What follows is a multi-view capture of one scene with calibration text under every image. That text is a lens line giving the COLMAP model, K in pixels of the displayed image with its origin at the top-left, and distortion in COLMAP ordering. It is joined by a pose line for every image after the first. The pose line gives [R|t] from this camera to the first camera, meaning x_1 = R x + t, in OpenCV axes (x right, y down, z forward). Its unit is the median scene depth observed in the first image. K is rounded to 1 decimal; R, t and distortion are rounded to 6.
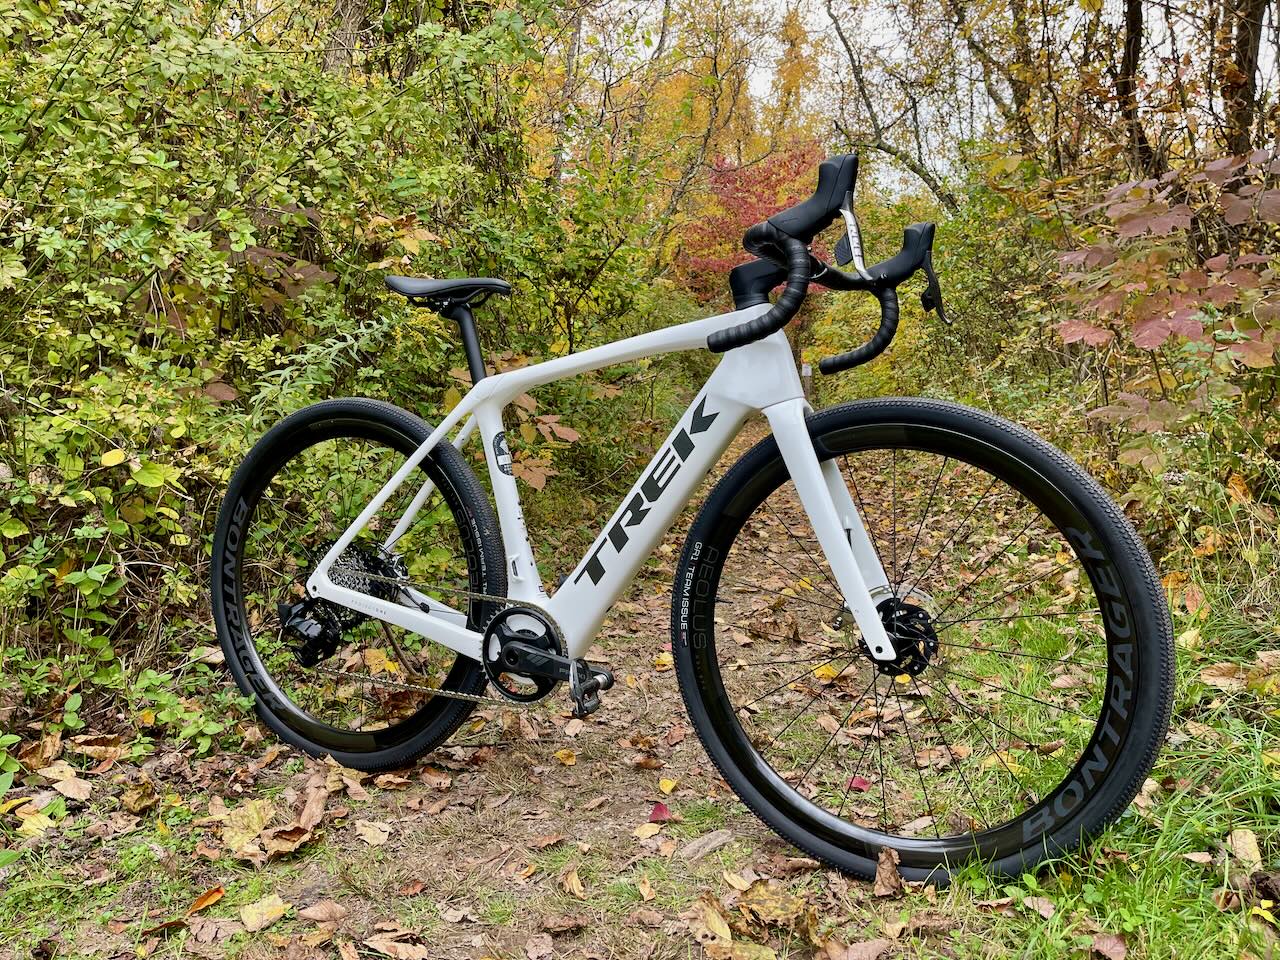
lens RADIAL K [[962.9, 0, 643.0], [0, 962.9, 483.4], [0, 0, 1]] dist [0.065885, -0.119844]
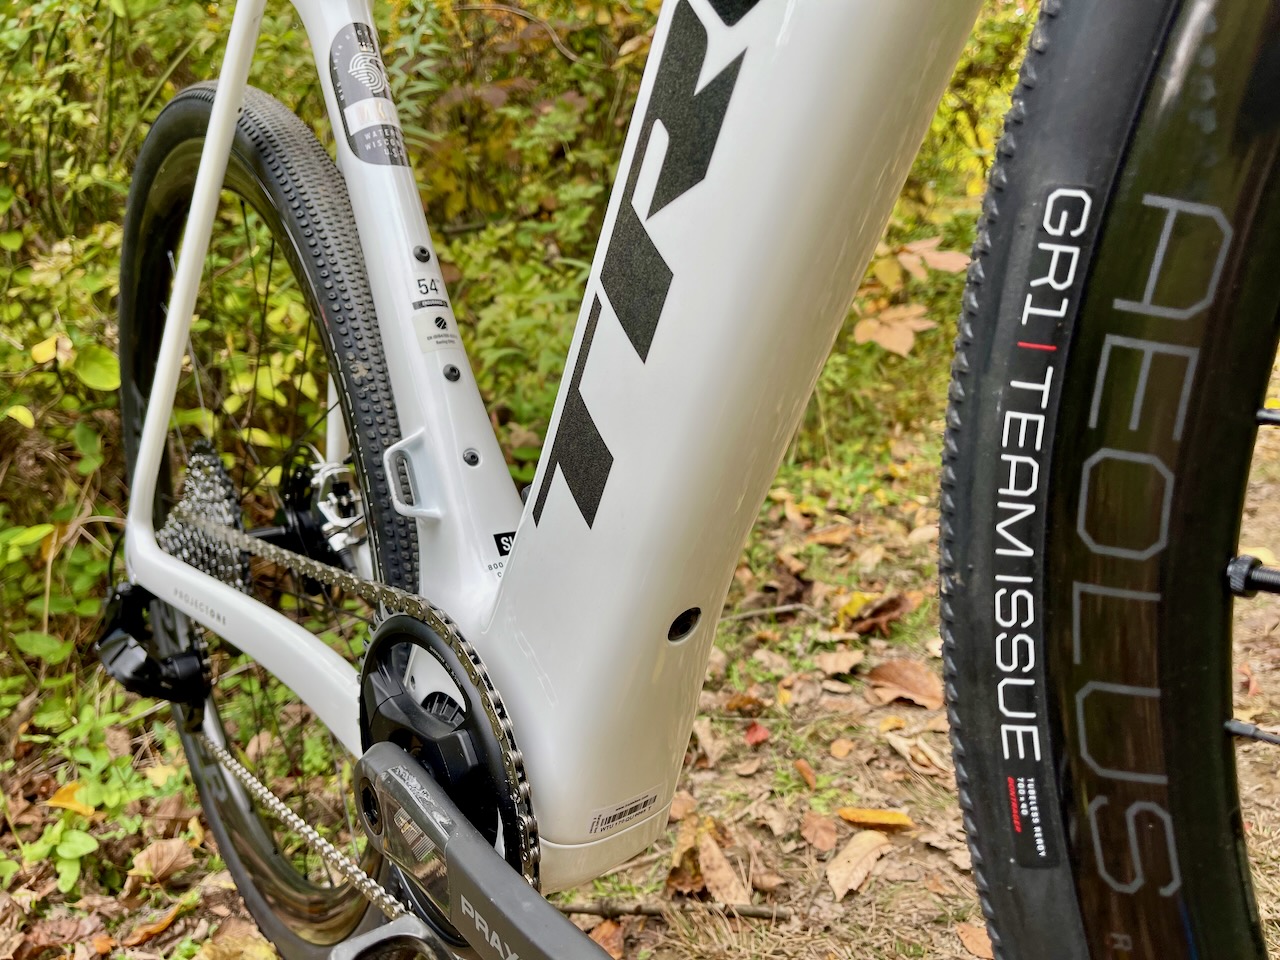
lens RADIAL K [[962.9, 0, 643.0], [0, 962.9, 483.4], [0, 0, 1]] dist [0.065885, -0.119844]
pose [[0.881629, -0.083122, -0.464565, 0.060902], [0.119909, 0.991517, 0.050152, 0.081763], [0.456456, -0.099921, 0.884118, 0.763599]]
